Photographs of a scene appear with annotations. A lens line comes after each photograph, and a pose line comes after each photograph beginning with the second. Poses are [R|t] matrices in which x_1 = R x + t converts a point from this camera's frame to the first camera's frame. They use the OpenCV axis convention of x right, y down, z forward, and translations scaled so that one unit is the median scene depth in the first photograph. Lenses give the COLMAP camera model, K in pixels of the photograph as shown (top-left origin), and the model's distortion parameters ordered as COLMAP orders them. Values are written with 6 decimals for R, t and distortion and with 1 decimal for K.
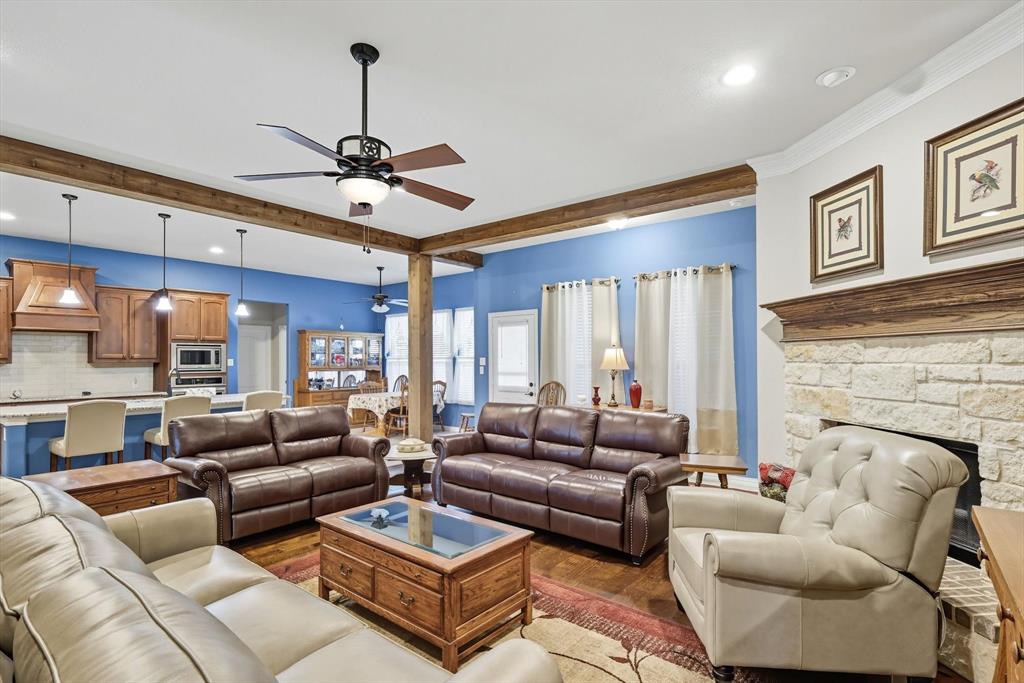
lens RADIAL K [[499.9, 0, 513.1], [0, 499.9, 351.7], [0, 0, 1]] dist [0.000507, 0.000262]
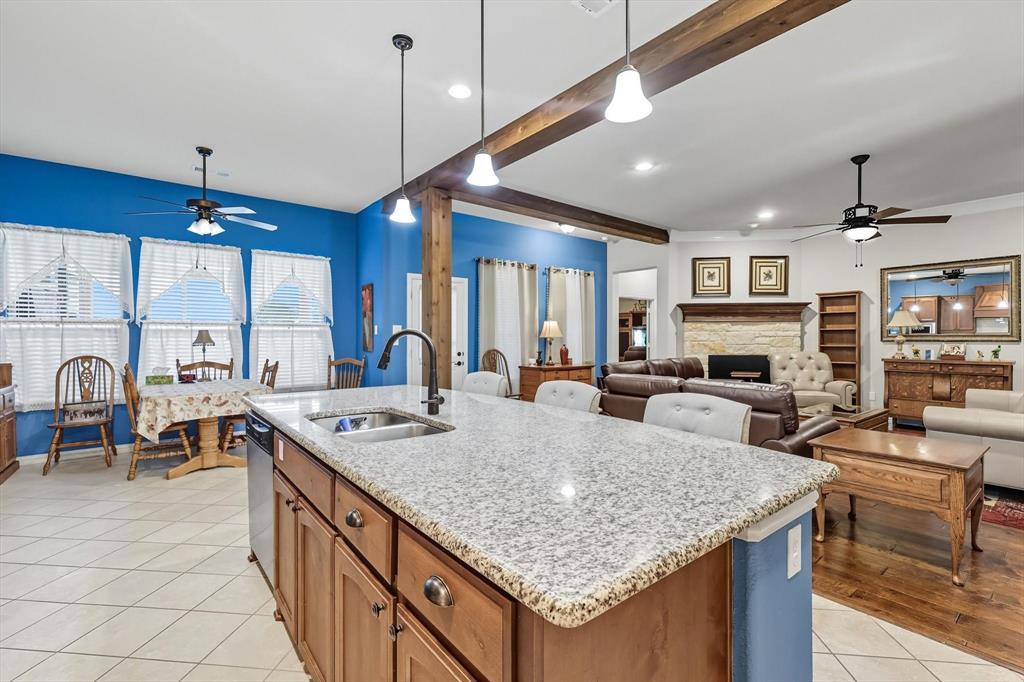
lens RADIAL K [[454.7, 0, 514.0], [0, 454.7, 337.9], [0, 0, 1]] dist [0.002868, 0.000370]
pose [[0.209435, 0.002395, 0.977820, -1.702227], [-0.014995, 0.999887, 0.000763, 0.065783], [-0.977708, -0.014822, 0.209448, 1.467803]]
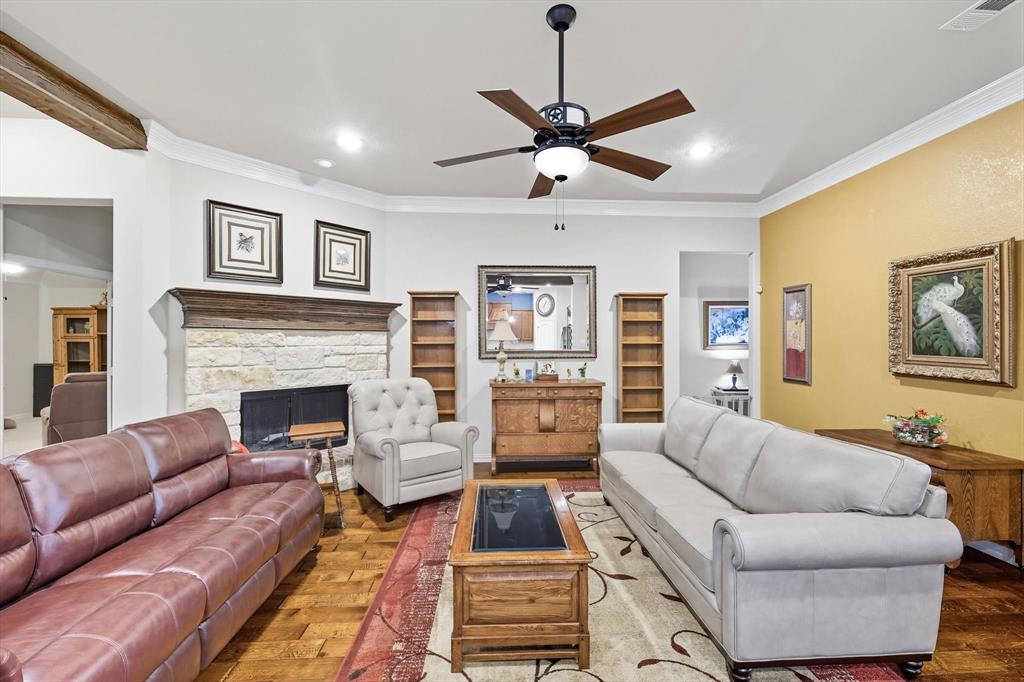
lens RADIAL K [[454.7, 0, 515.8], [0, 454.7, 340.7], [0, 0, 1]] dist [0.002868, 0.000370]
pose [[-0.671722, 0.007188, 0.740768, -0.678197], [-0.006212, 0.999863, -0.015335, 0.020538], [-0.740777, -0.014902, -0.671586, 1.268730]]
